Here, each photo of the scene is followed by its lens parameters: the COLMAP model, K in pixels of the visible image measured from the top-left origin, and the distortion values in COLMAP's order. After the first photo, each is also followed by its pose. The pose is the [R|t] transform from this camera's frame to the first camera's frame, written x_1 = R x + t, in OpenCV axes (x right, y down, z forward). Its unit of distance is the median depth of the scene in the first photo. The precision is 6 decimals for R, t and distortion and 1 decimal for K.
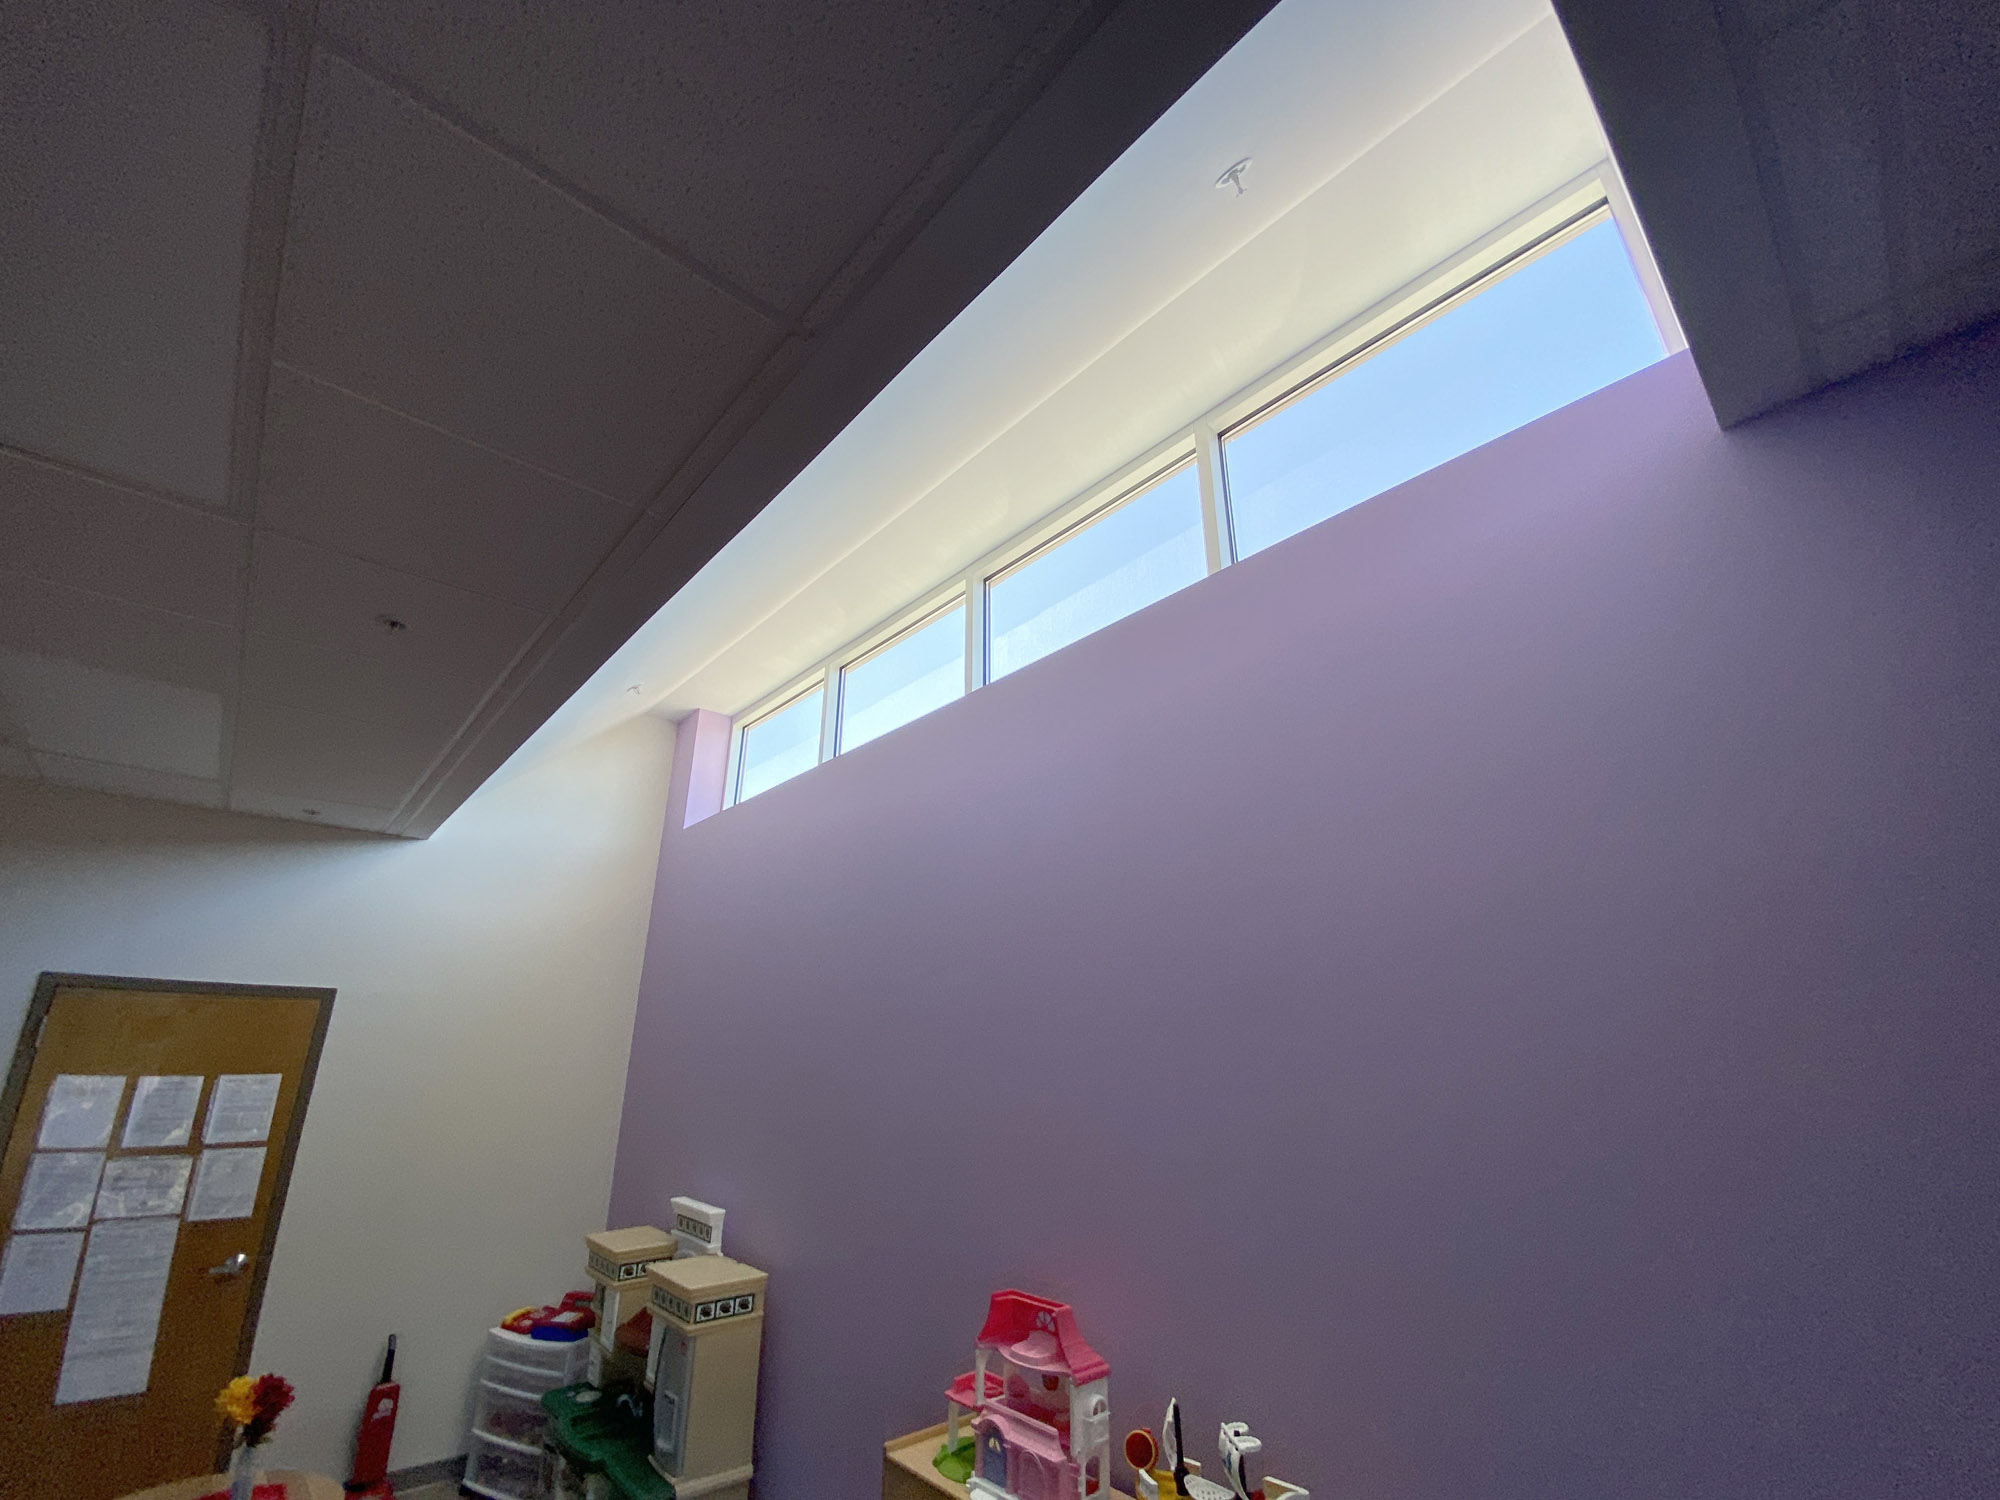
lens RADIAL K [[804.1, 0, 1021.2], [0, 804.1, 773.9], [0, 0, 1]] dist [0.002523, -0.012828]
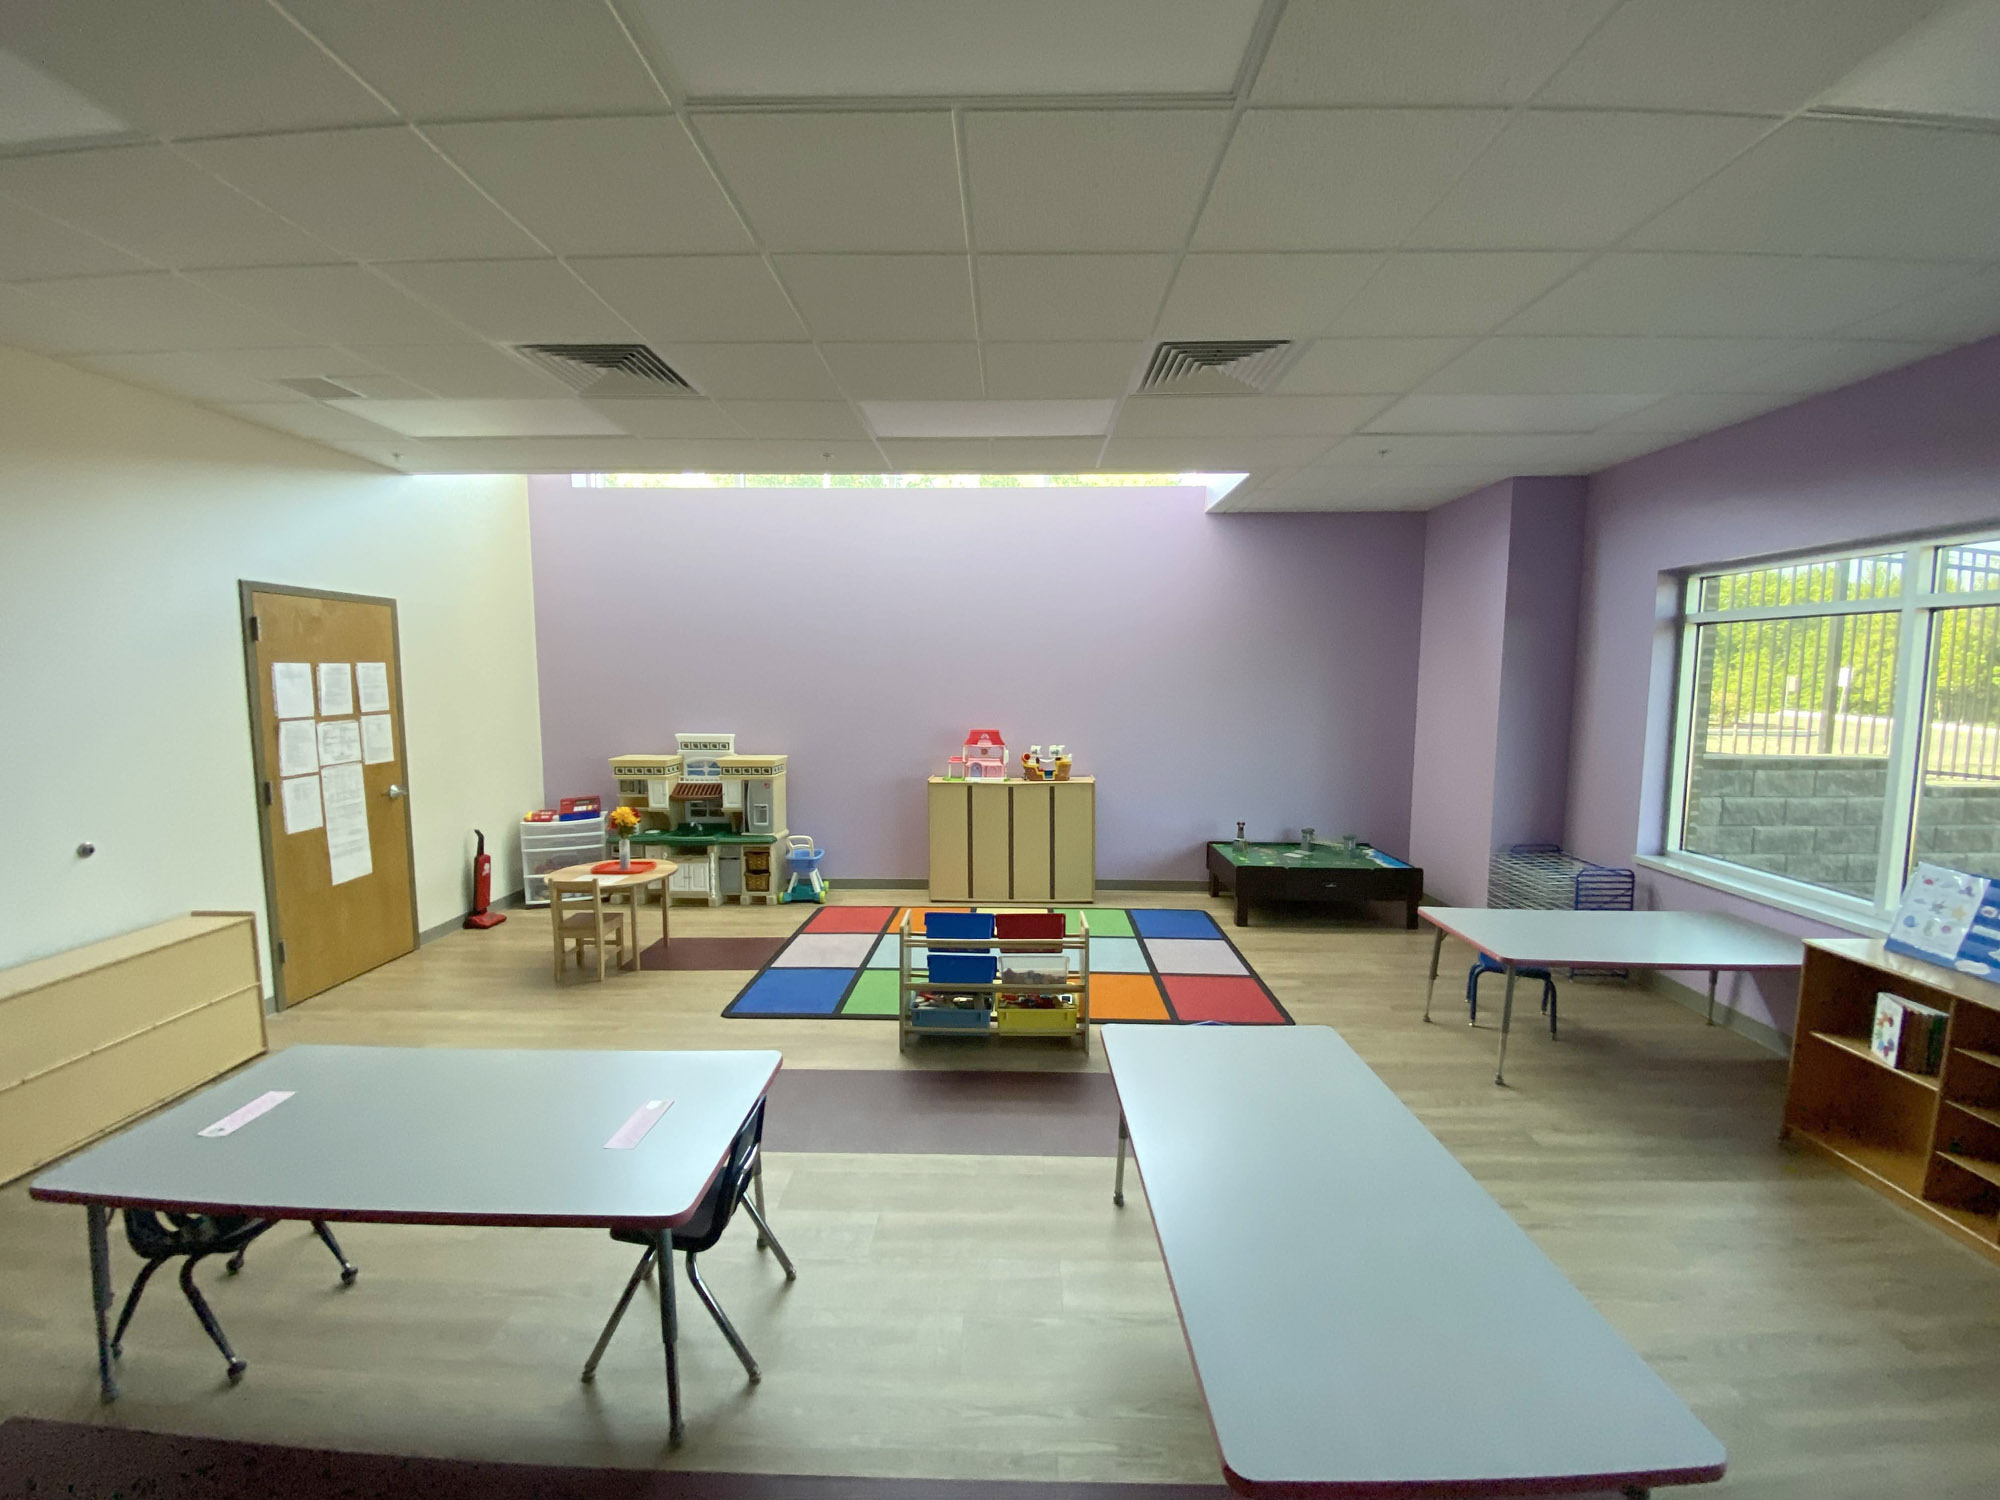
lens RADIAL K [[794.5, 0, 1000.0], [0, 794.5, 750.0], [0, 0, 1]] dist [0.001041, -0.012477]
pose [[0.673587, -0.048393, 0.737522, -1.318707], [-0.260862, 0.918072, 0.298488, -0.154003], [-0.691543, -0.393449, 0.605777, -0.588044]]
